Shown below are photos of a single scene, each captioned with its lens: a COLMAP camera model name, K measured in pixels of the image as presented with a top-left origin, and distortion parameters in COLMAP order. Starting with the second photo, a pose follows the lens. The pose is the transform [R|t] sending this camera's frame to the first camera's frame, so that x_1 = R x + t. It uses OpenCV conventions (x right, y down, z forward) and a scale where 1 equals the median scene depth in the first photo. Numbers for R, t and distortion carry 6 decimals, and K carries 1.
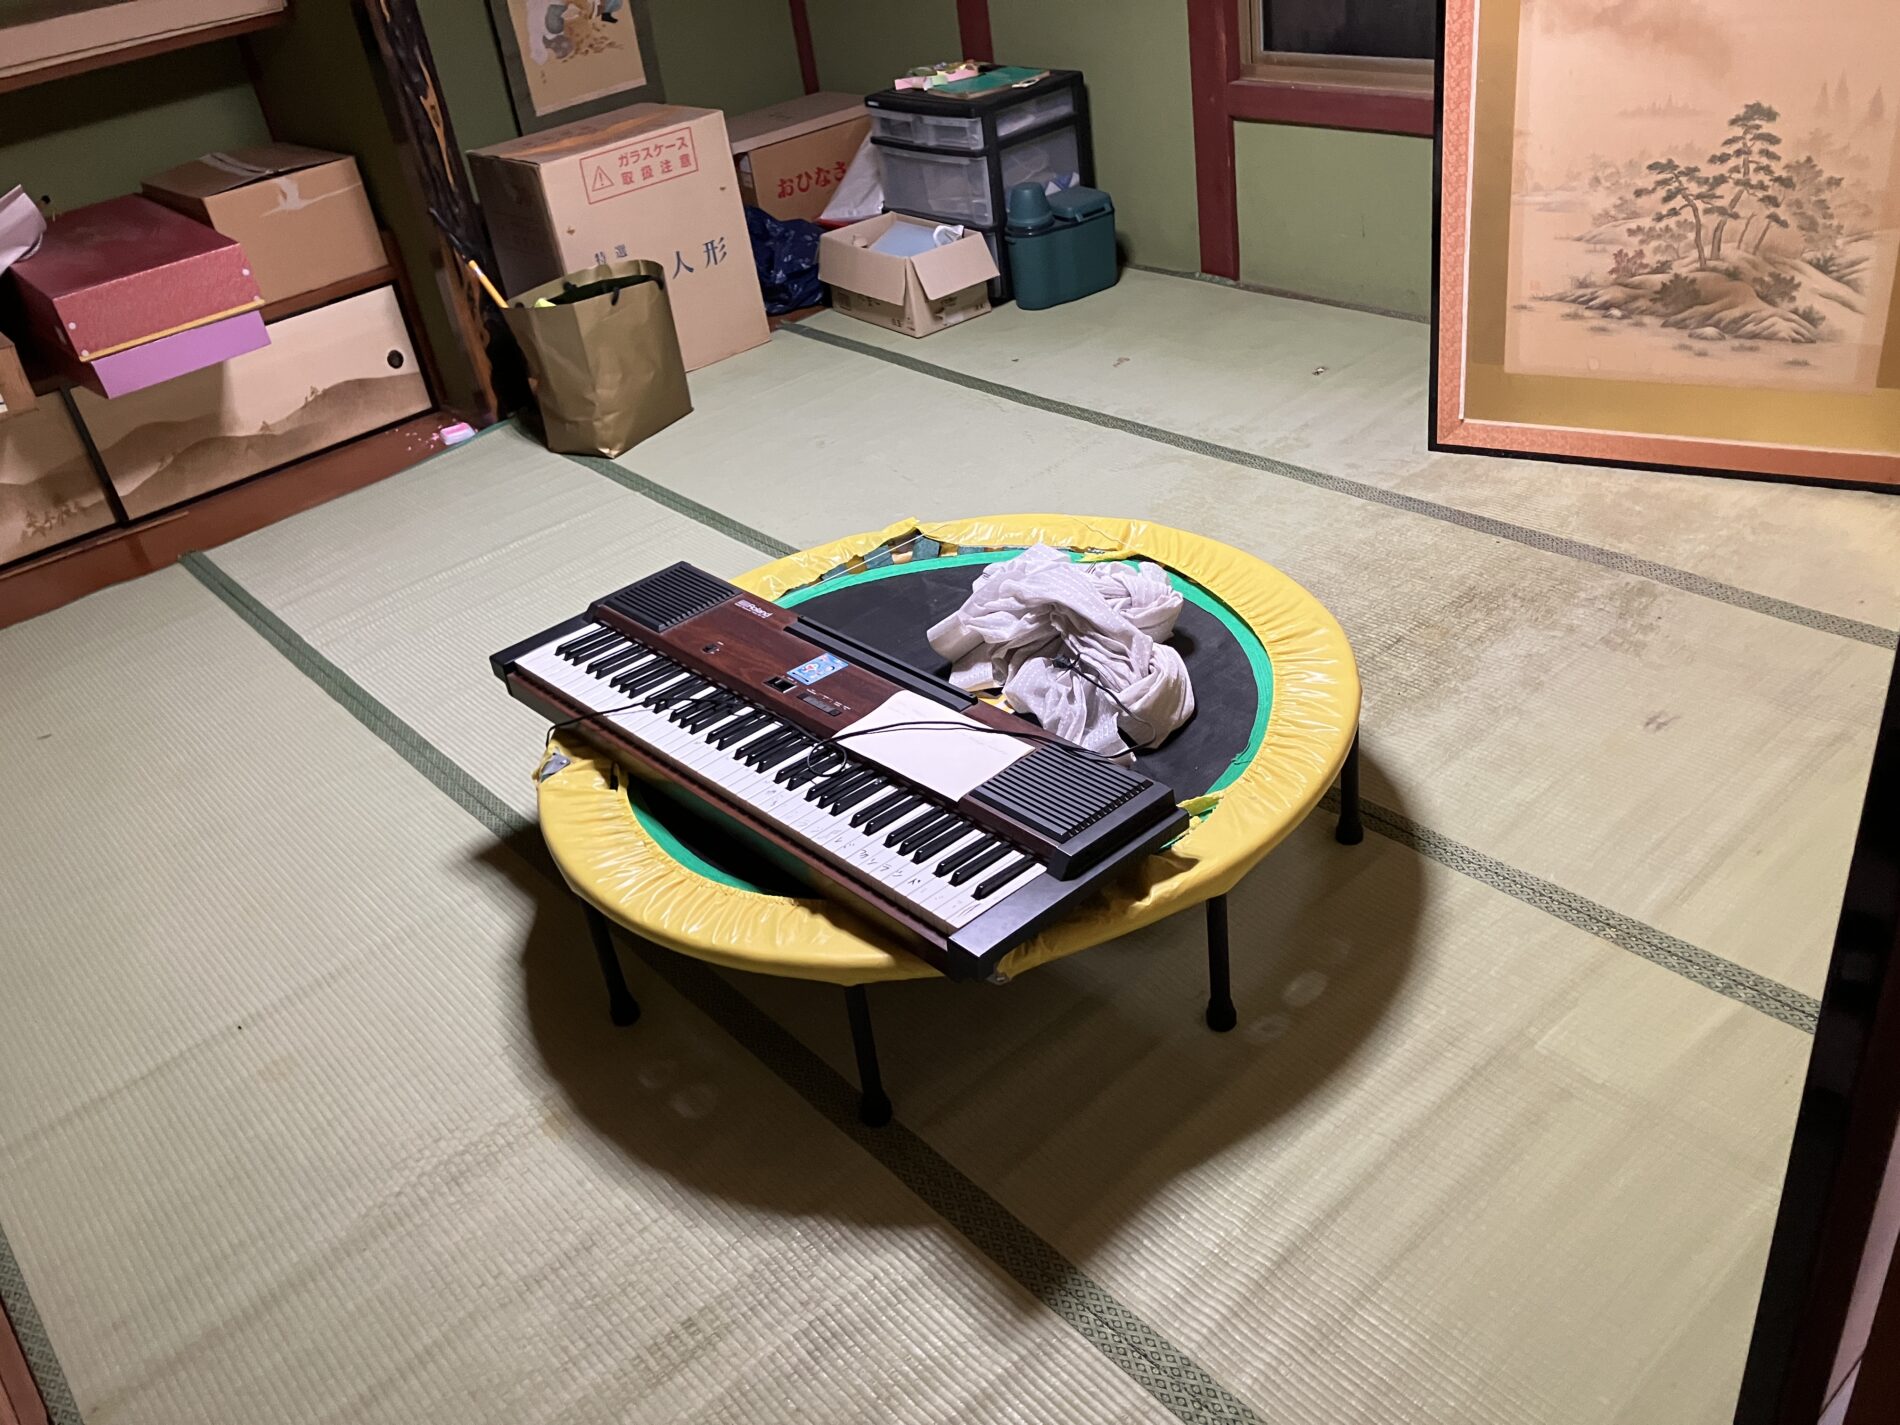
lens RADIAL K [[1564.5, 0, 950.0], [0, 1564.5, 712.5], [0, 0, 1]] dist [0.007725, -0.011972]
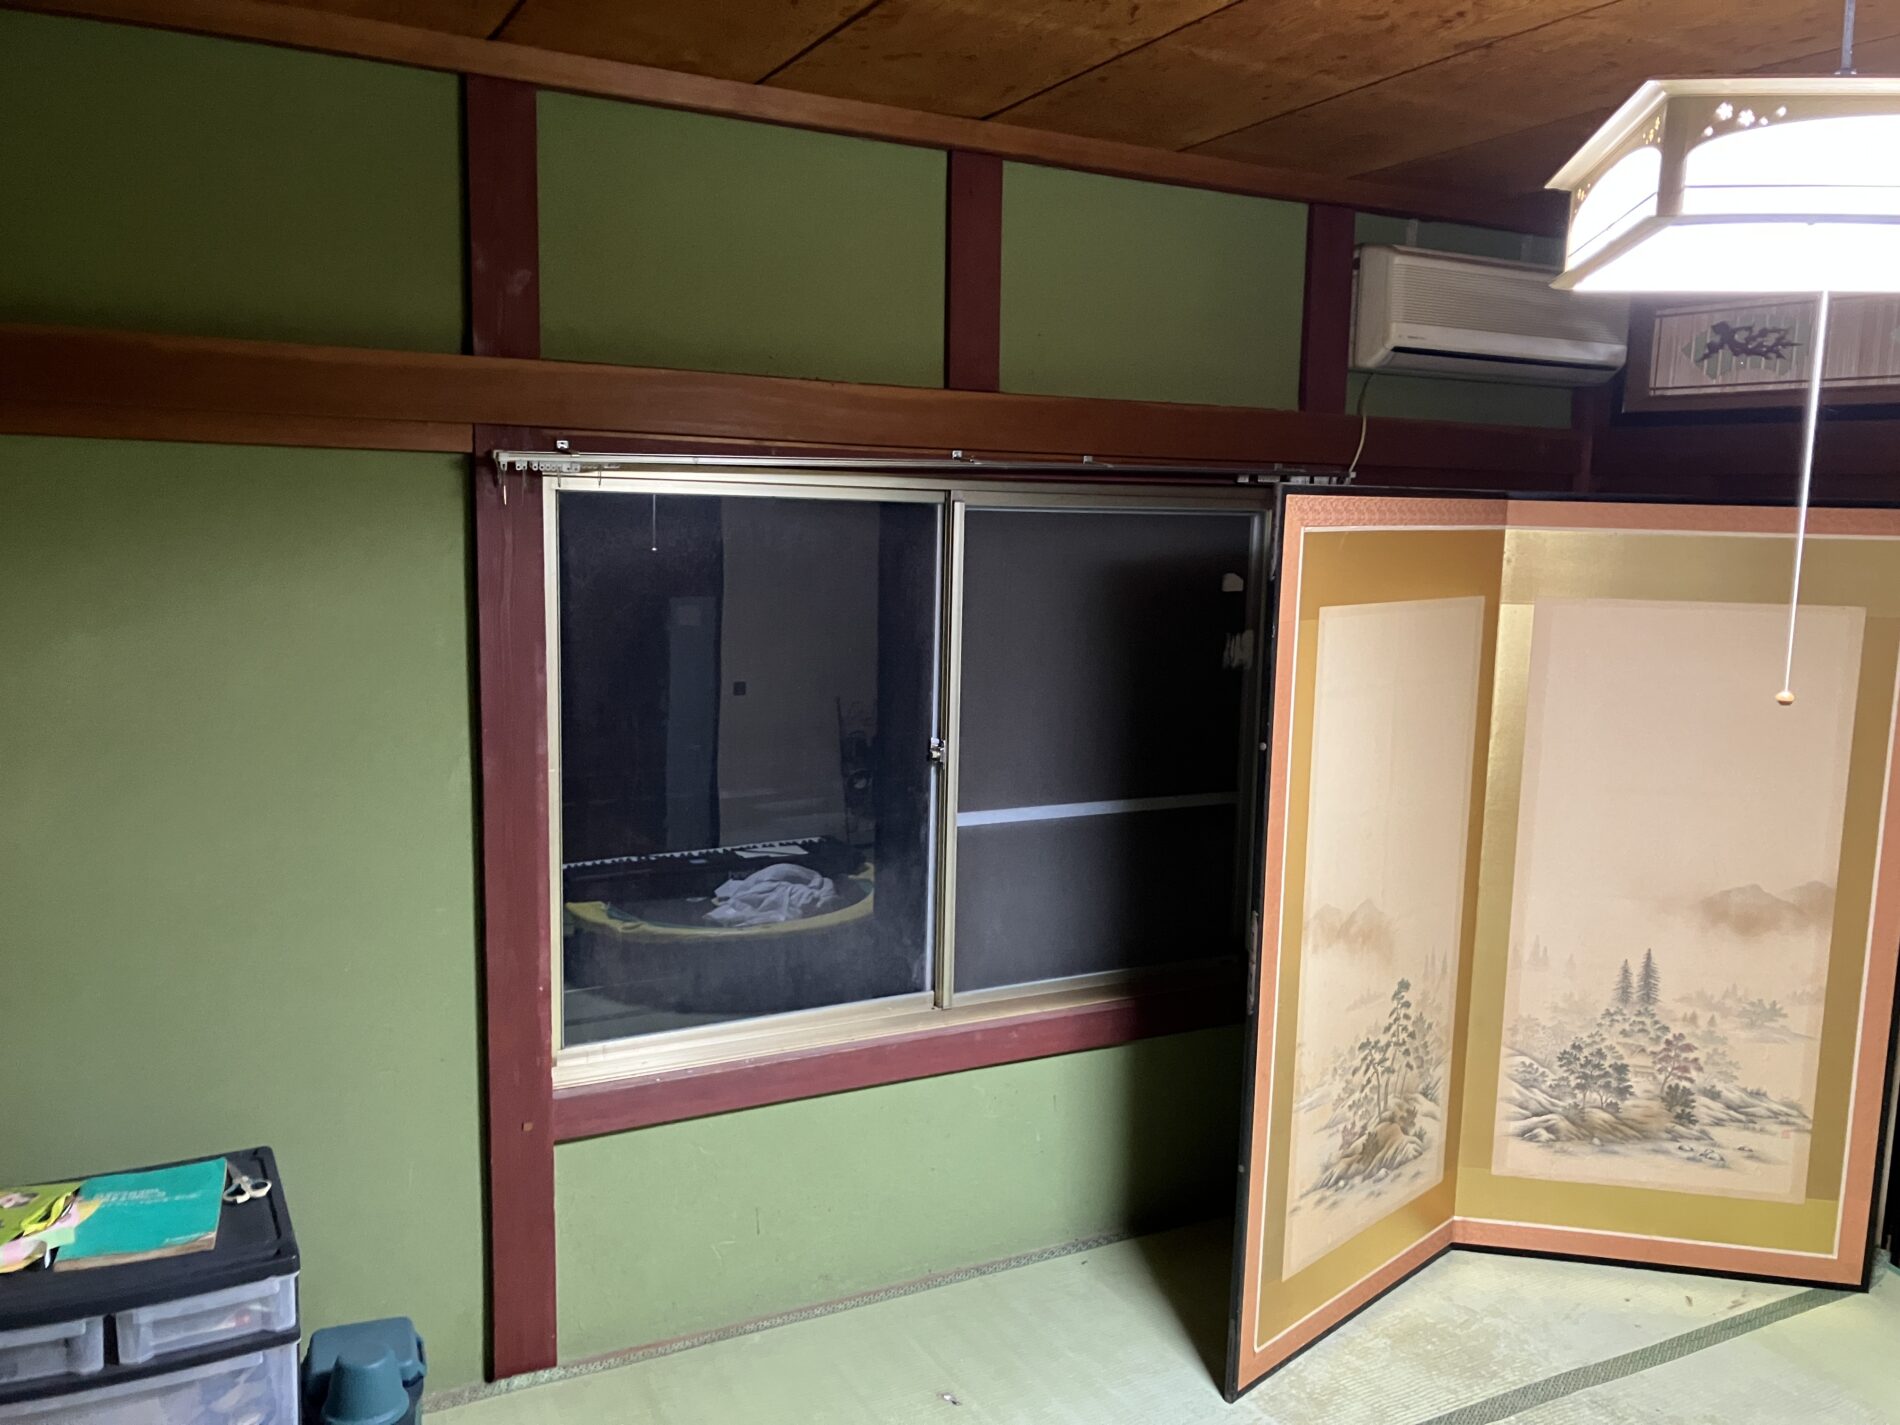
lens RADIAL K [[1564.5, 0, 950.0], [0, 1564.5, 712.5], [0, 0, 1]] dist [0.007725, -0.011972]
pose [[0.203302, 0.021491, 0.978880, -0.687410], [0.479209, 0.869648, -0.118619, -0.552495], [-0.853831, 0.493204, 0.166502, 0.930634]]
